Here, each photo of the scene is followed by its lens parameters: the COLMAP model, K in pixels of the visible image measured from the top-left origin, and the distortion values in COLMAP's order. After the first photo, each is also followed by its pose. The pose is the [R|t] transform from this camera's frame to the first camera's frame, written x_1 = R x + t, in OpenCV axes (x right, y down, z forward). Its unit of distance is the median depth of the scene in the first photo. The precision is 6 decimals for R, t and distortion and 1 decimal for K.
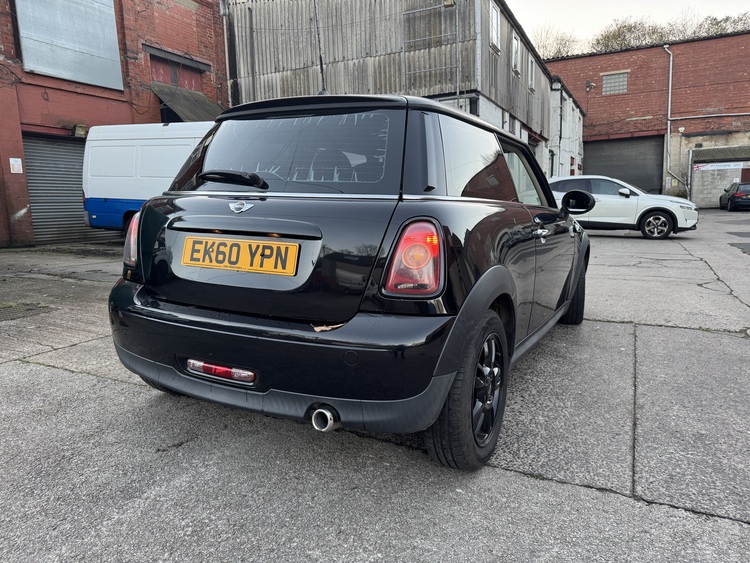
lens RADIAL K [[527.8, 0, 376.9], [0, 527.8, 280.8], [0, 0, 1]] dist [-0.000749, -0.003143]
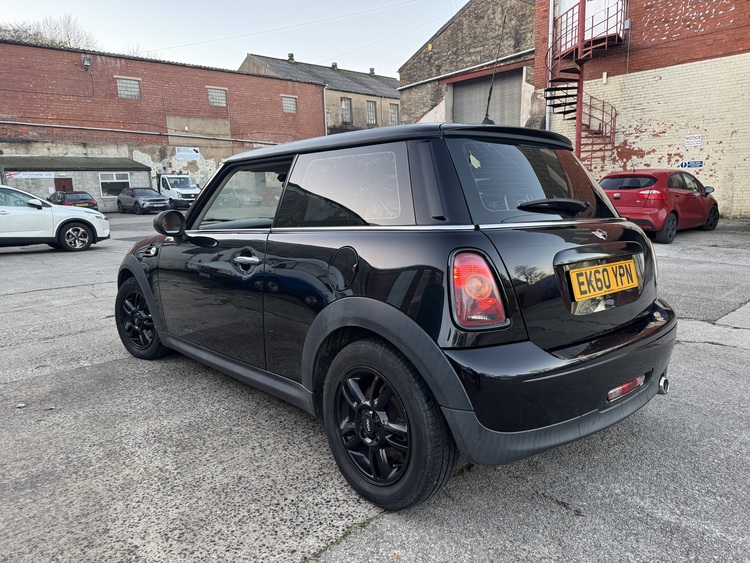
lens RADIAL K [[527.8, 0, 376.9], [0, 527.8, 280.8], [0, 0, 1]] dist [-0.000749, -0.003143]
pose [[0.344139, -0.143604, 0.927872, -0.196654], [0.156516, 0.983181, 0.094113, -0.030394], [-0.925781, 0.112839, 0.360828, 0.144395]]
